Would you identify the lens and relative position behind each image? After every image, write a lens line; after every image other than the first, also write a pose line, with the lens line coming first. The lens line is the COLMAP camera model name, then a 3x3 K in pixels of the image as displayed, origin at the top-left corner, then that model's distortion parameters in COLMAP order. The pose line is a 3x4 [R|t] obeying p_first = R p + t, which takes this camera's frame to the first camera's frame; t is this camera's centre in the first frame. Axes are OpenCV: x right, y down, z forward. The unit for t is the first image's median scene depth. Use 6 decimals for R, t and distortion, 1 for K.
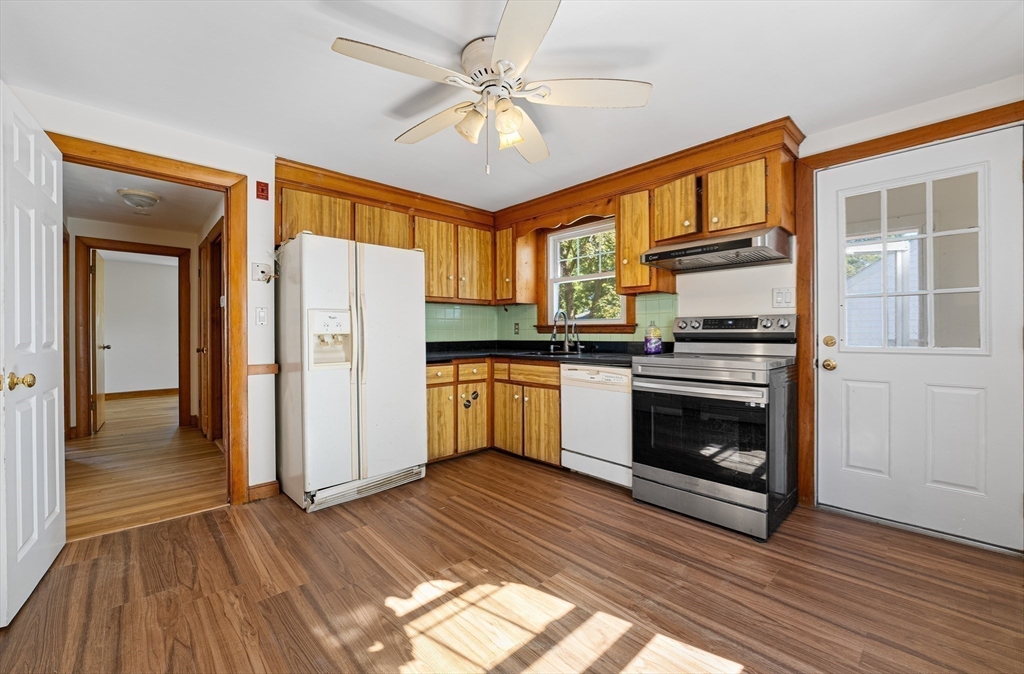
lens RADIAL K [[414.2, 0, 513.6], [0, 414.2, 337.7], [0, 0, 1]] dist [-0.013211, -0.000222]
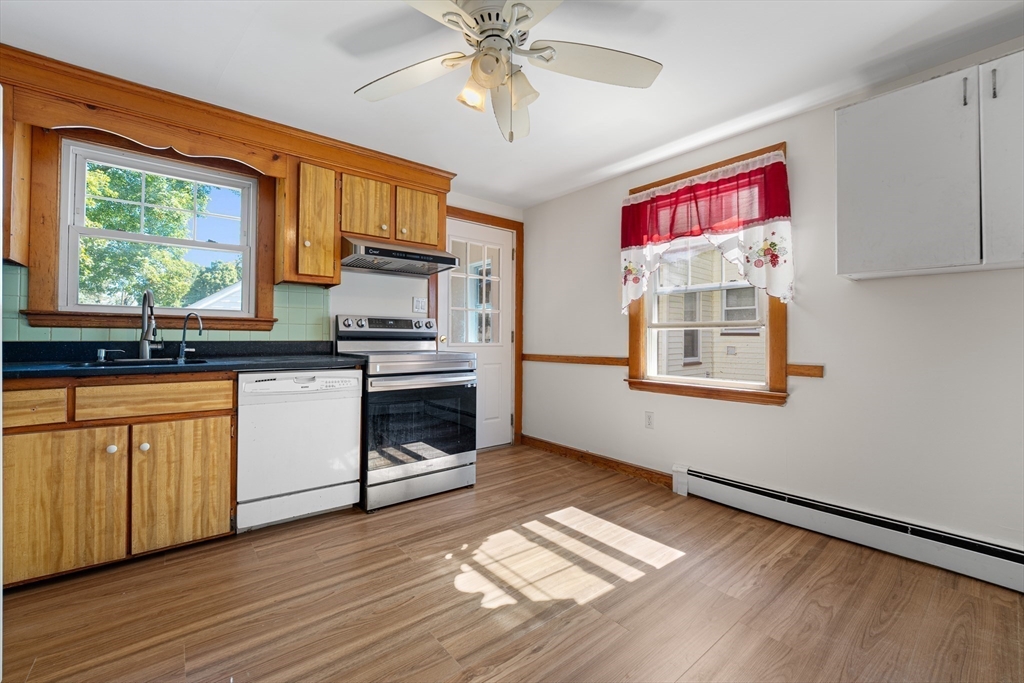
lens RADIAL K [[424.7, 0, 510.2], [0, 424.7, 335.5], [0, 0, 1]] dist [-0.012742, 0.001395]
pose [[0.077211, 0.009909, 0.996966, -0.545752], [0.005162, 0.999933, -0.010339, 0.010894], [-0.997001, 0.005945, 0.077154, 0.536669]]
